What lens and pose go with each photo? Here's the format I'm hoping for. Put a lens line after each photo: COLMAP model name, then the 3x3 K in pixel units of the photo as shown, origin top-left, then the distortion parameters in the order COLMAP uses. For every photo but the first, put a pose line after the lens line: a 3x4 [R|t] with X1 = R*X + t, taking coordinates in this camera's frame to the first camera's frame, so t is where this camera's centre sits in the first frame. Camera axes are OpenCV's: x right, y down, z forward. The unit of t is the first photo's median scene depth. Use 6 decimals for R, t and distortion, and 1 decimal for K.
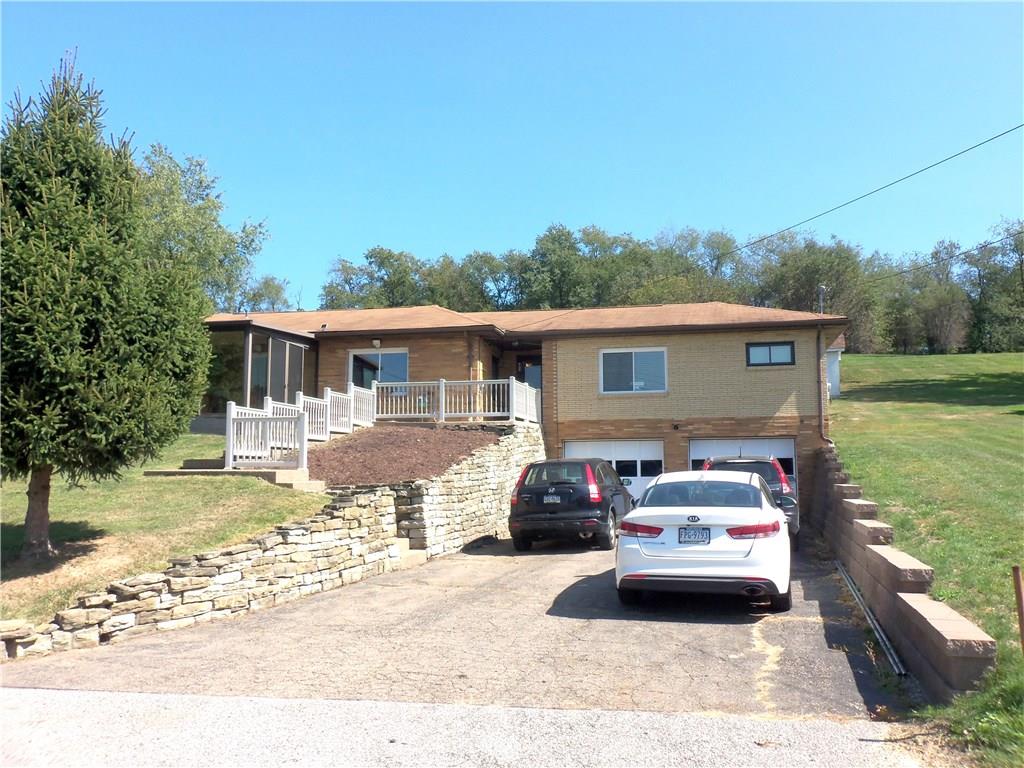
lens RADIAL K [[893.0, 0, 527.6], [0, 893.0, 377.4], [0, 0, 1]] dist [-0.008552, -0.002463]
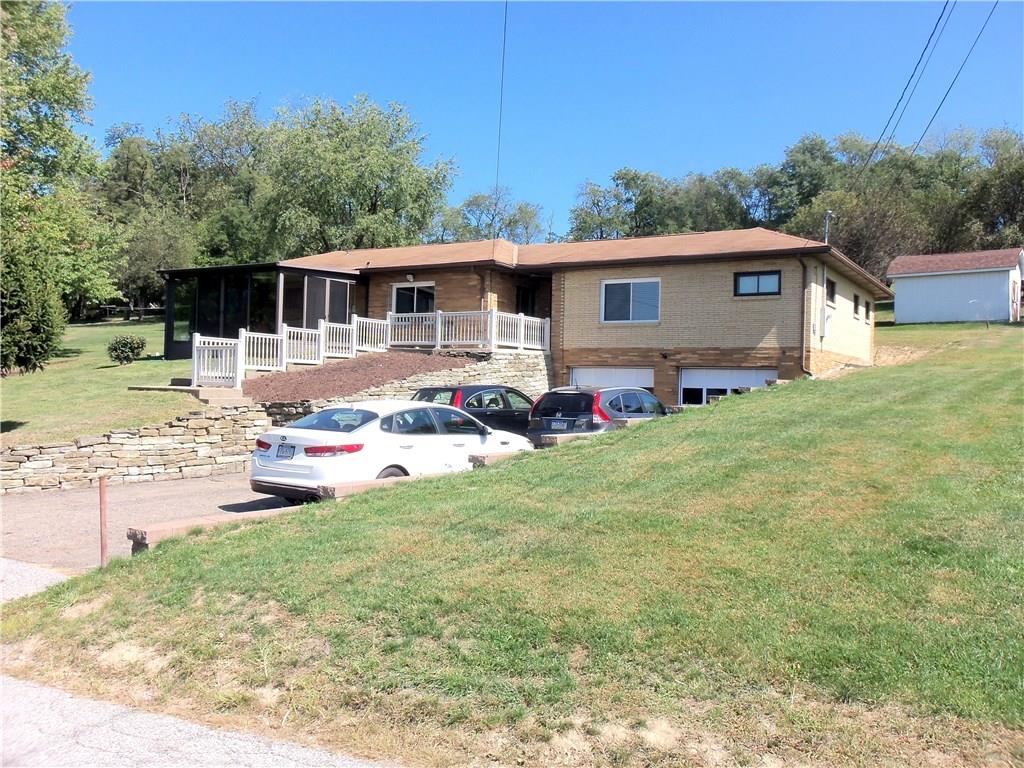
lens RADIAL K [[893.0, 0, 527.6], [0, 893.0, 377.4], [0, 0, 1]] dist [-0.008552, -0.002463]
pose [[0.936906, 0.023940, -0.348762, 0.375066], [0.008540, 0.995787, 0.091293, -0.014956], [0.349478, -0.088511, 0.932754, -0.014239]]
